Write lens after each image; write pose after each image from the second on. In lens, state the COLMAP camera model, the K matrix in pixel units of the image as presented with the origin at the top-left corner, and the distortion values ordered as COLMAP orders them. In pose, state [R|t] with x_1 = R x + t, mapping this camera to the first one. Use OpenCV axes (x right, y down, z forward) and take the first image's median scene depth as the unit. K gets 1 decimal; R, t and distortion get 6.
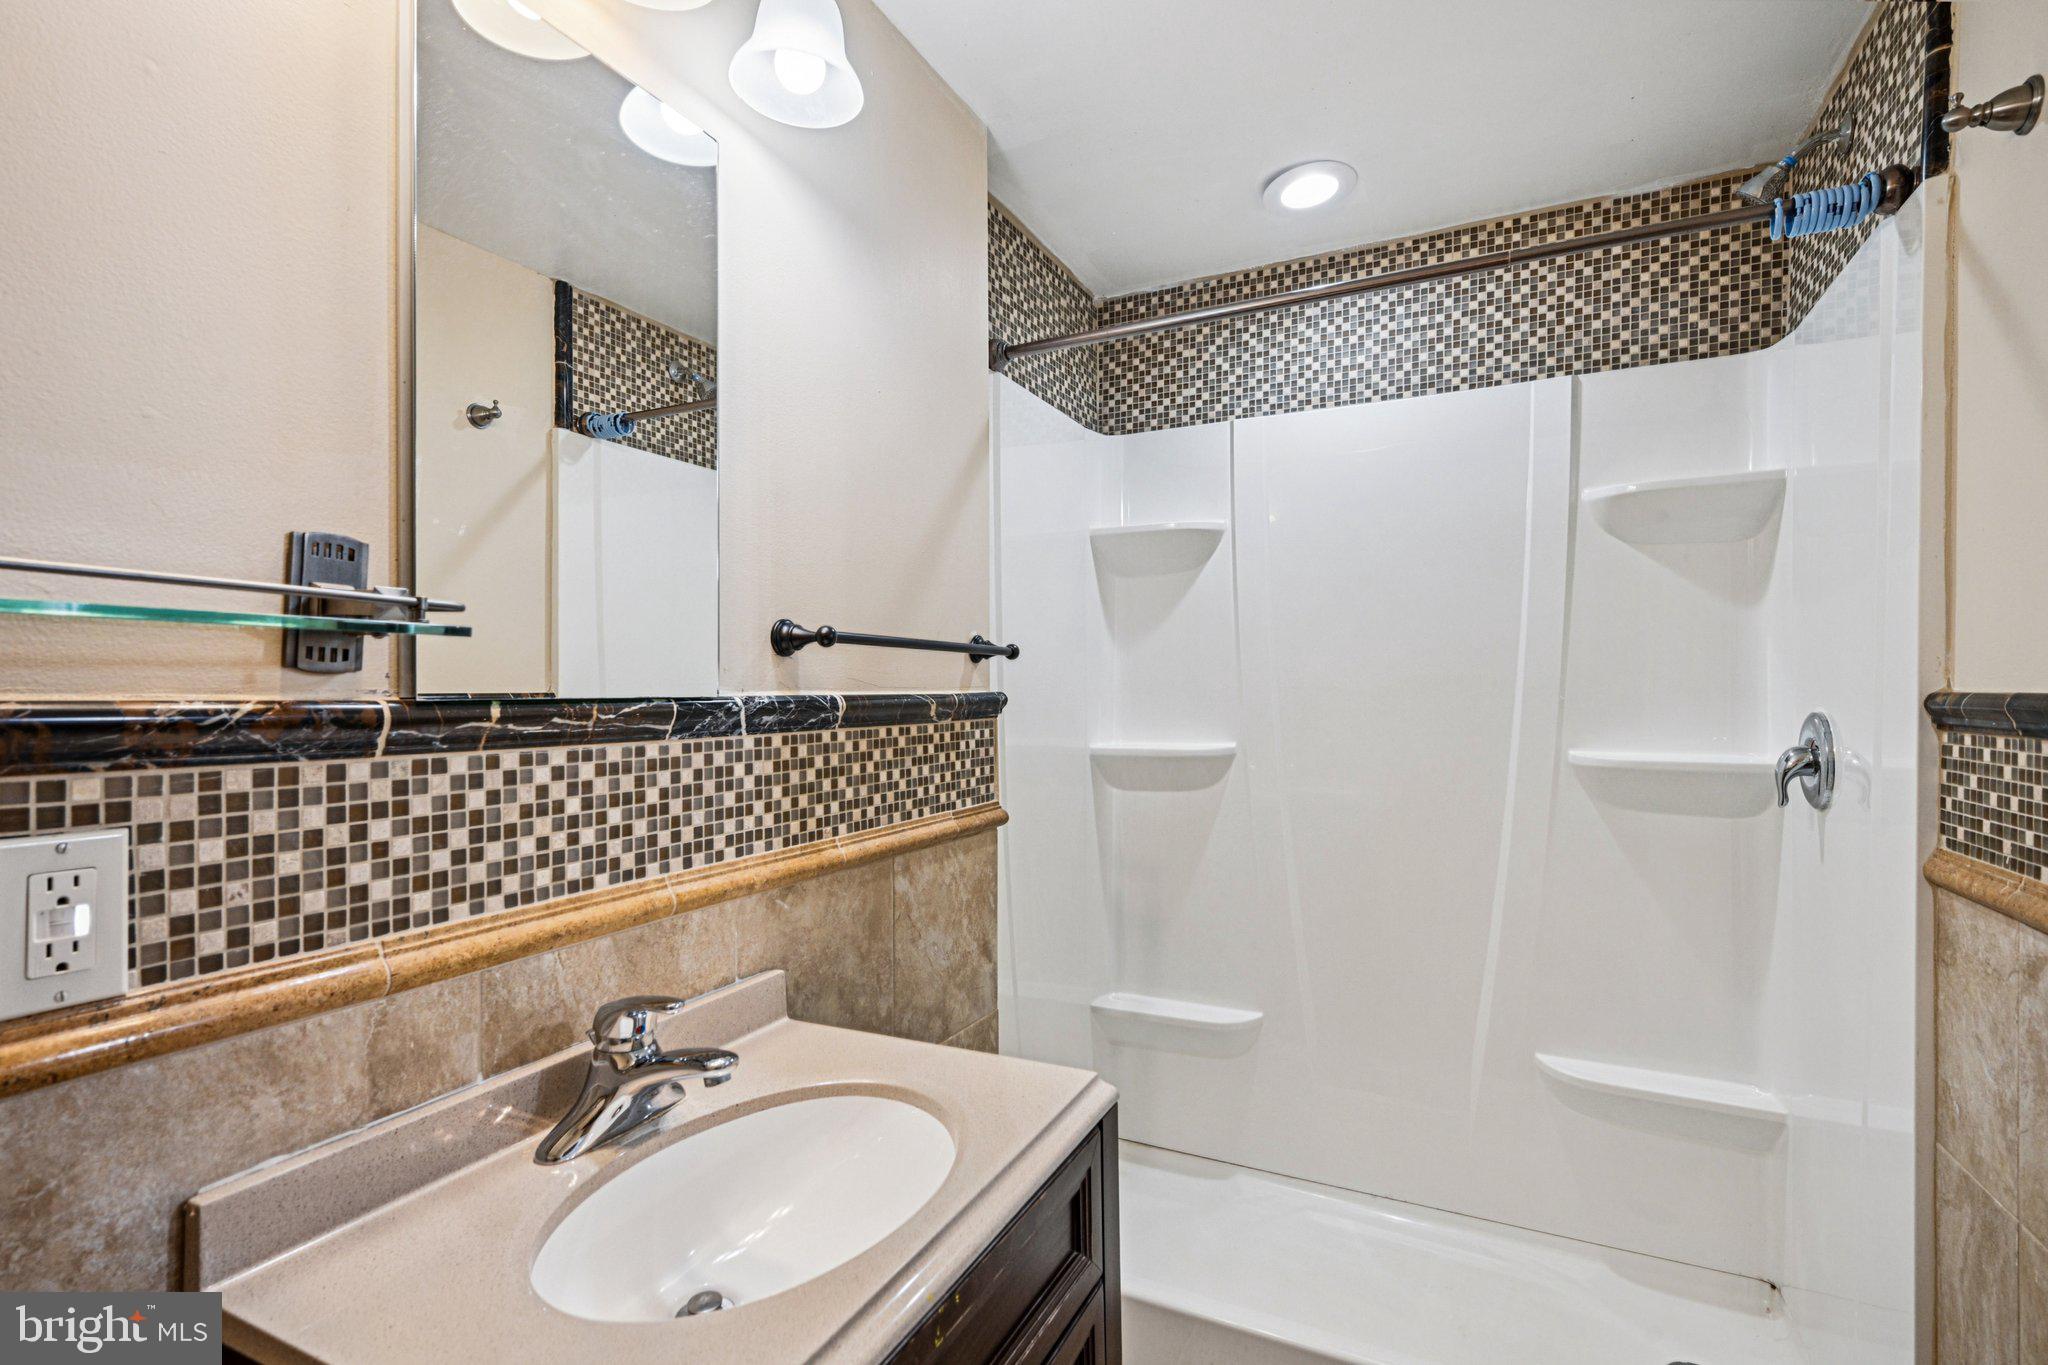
lens RADIAL K [[922.5, 0, 1035.9], [0, 922.5, 683.5], [0, 0, 1]] dist [-0.000628, 0.001246]
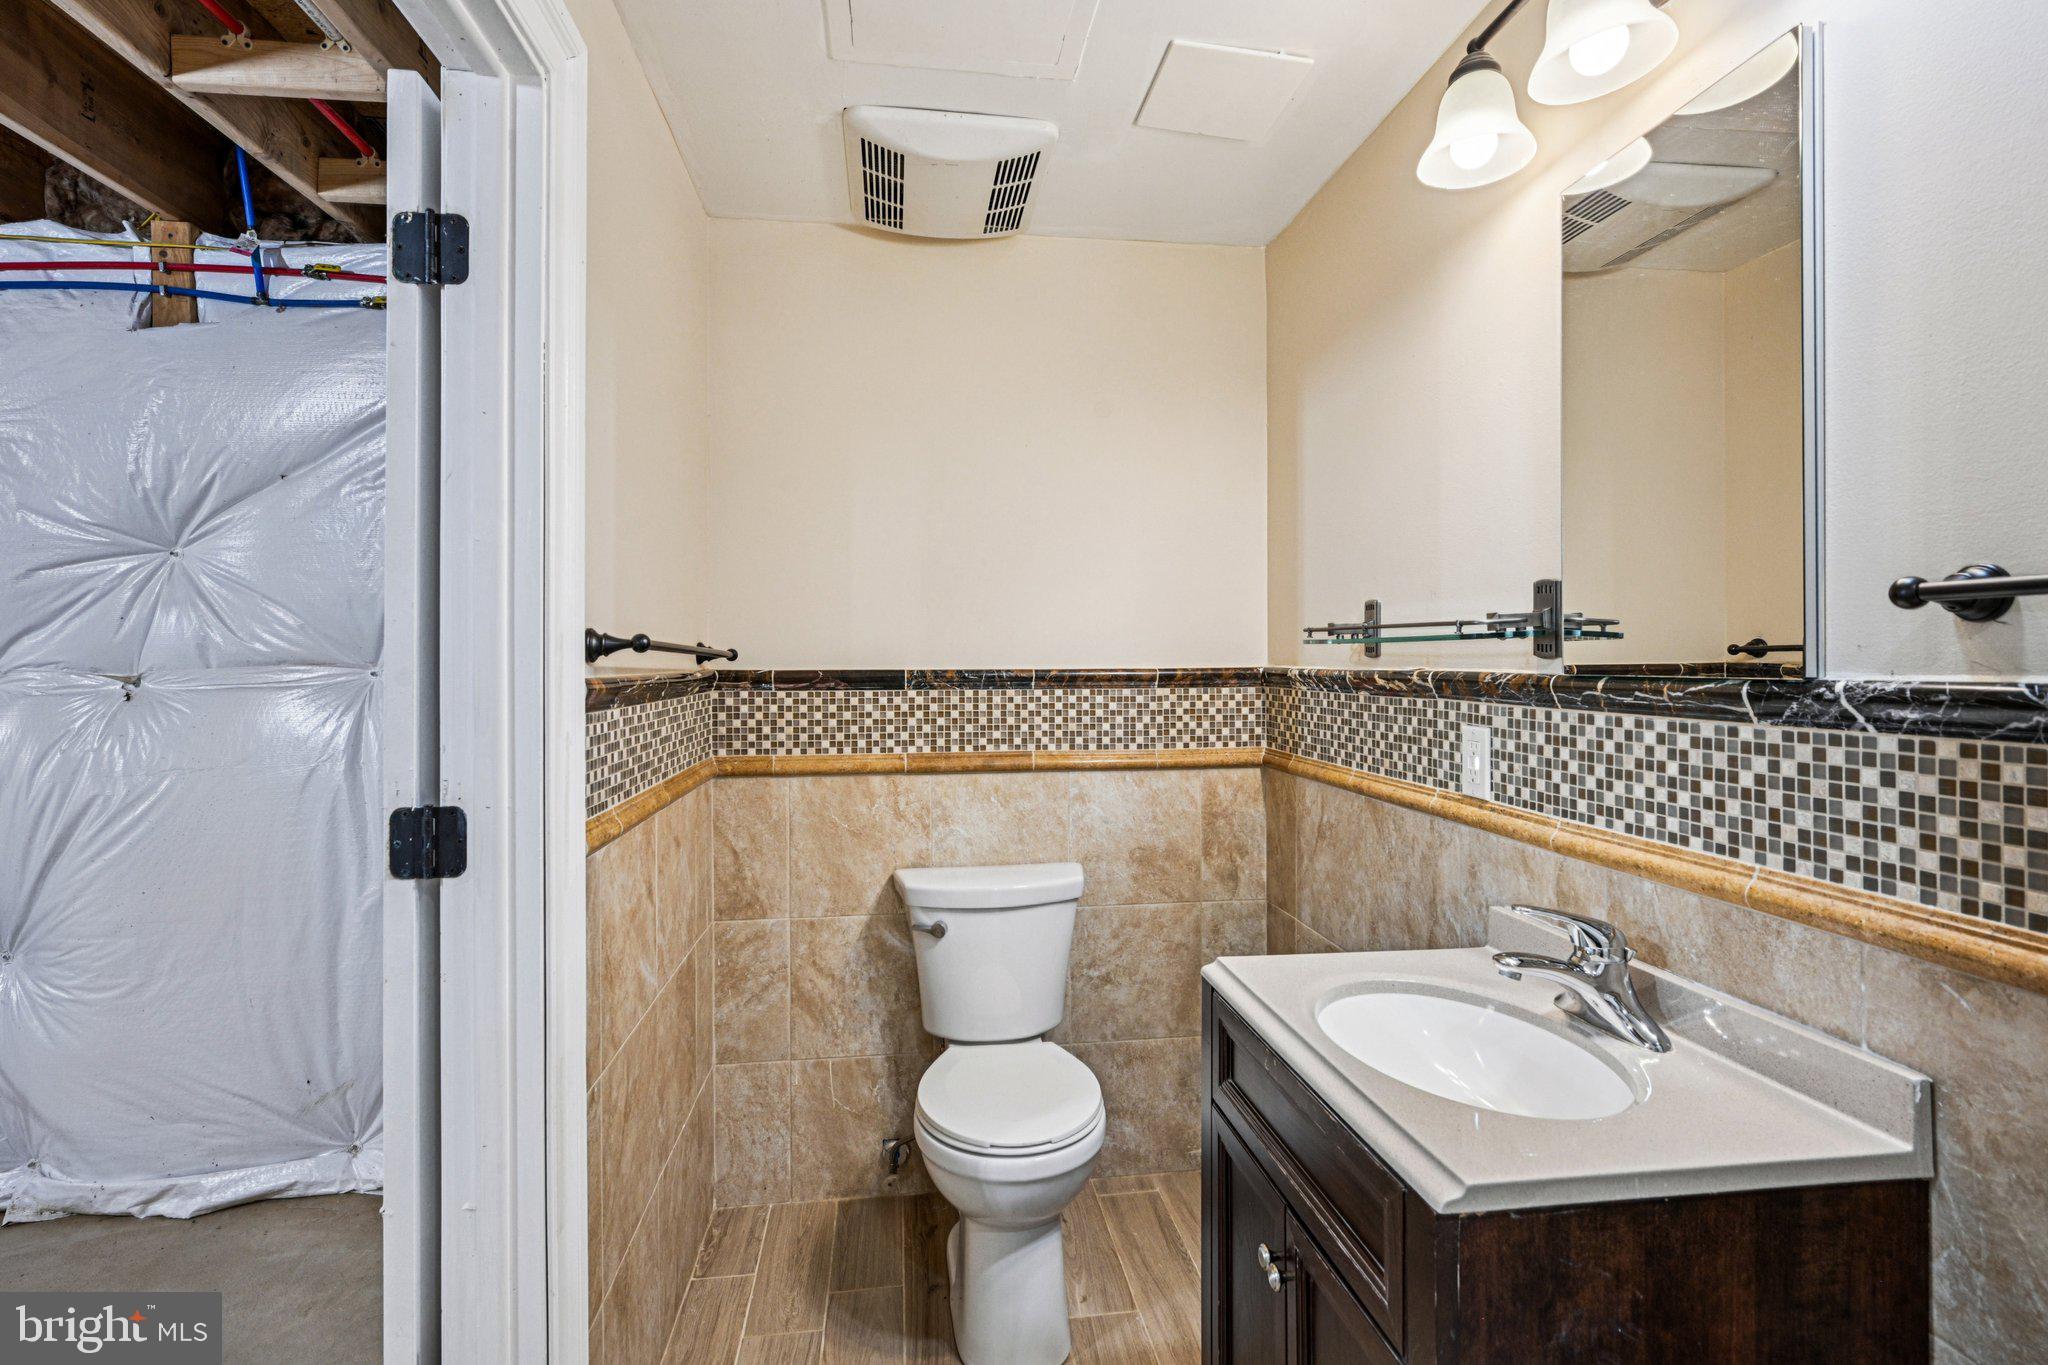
lens RADIAL K [[922.5, 0, 1020.9], [0, 922.5, 668.9], [0, 0, 1]] dist [-0.000628, 0.001246]
pose [[-0.825167, -0.001045, -0.564888, 0.826737], [-0.003936, 0.999985, 0.003900, 0.004371], [0.564875, 0.005442, -0.825159, 1.469269]]
